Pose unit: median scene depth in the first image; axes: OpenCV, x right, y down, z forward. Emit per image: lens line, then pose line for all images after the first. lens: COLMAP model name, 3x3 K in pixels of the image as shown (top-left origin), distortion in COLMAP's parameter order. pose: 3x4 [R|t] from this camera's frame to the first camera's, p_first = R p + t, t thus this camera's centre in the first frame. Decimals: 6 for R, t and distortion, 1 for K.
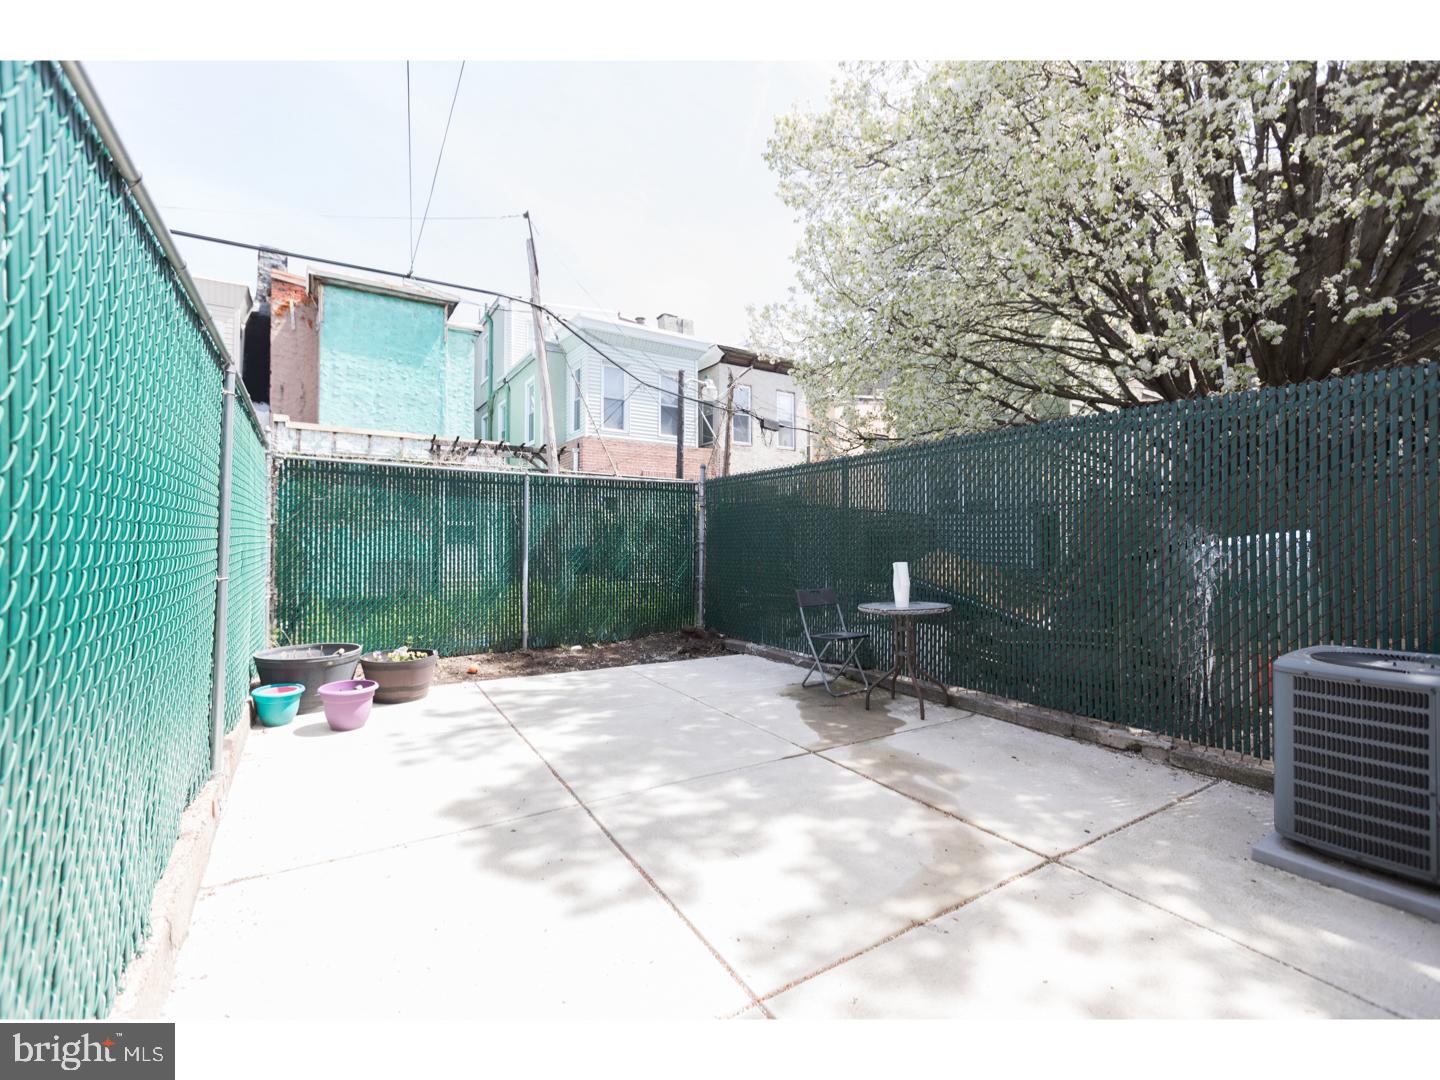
lens RADIAL K [[609.8, 0, 691.1], [0, 609.8, 559.9], [0, 0, 1]] dist [0.000432, 0.000046]
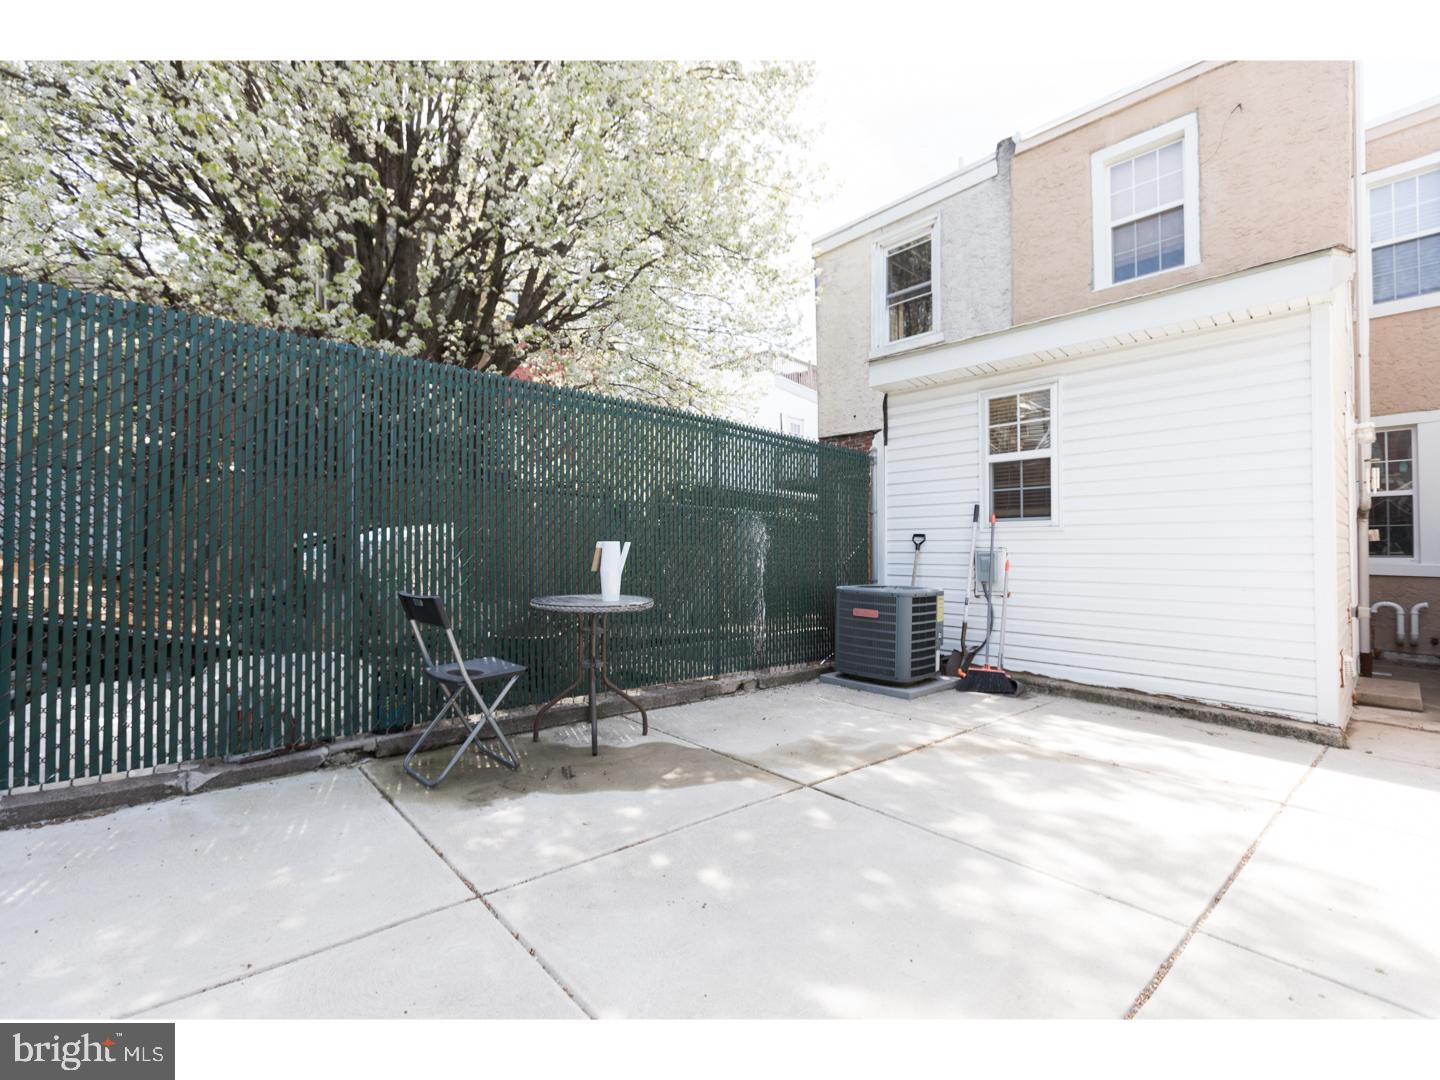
lens RADIAL K [[637.0, 0, 717.2], [0, 637.0, 536.8], [0, 0, 1]] dist [-0.000571, -0.000128]
pose [[-0.203385, 0.030887, 0.978612, -0.607238], [0.011929, 0.999506, -0.029068, 0.032192], [-0.979026, 0.005762, -0.203653, 1.377472]]
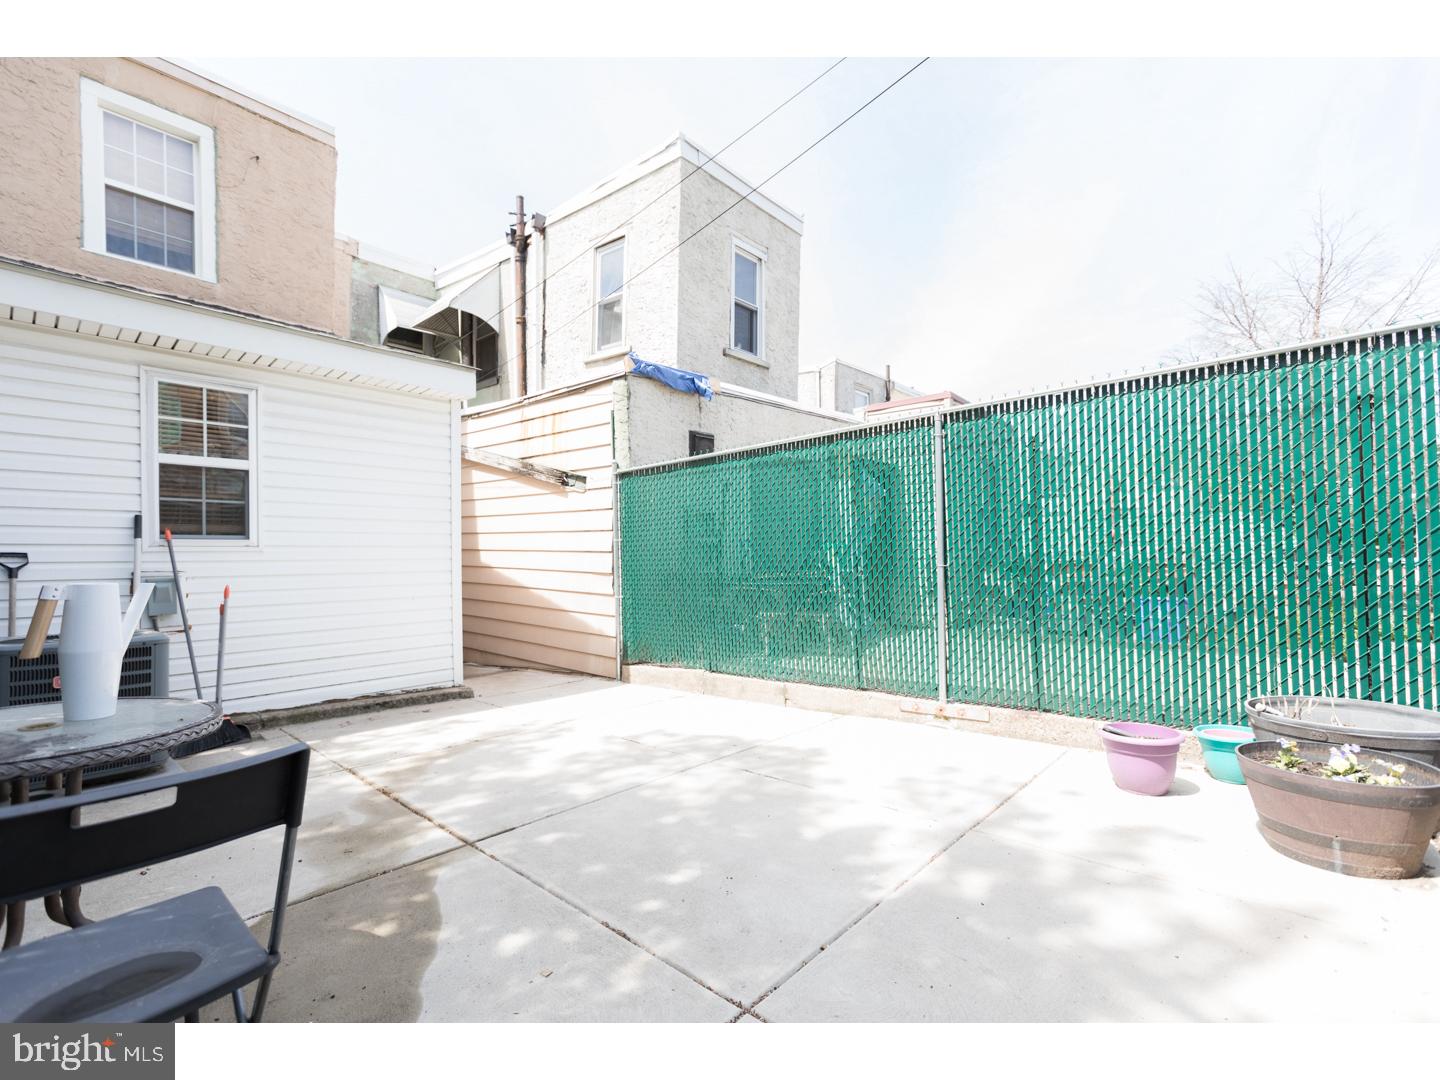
lens RADIAL K [[652.3, 0, 717.0], [0, 652.3, 542.4], [0, 0, 1]] dist [0.000540, 0.000170]
pose [[-0.952435, 0.015136, -0.304366, 0.174333], [0.016744, 0.999856, -0.002672, -0.014689], [0.304281, -0.007641, -0.952552, 1.940308]]
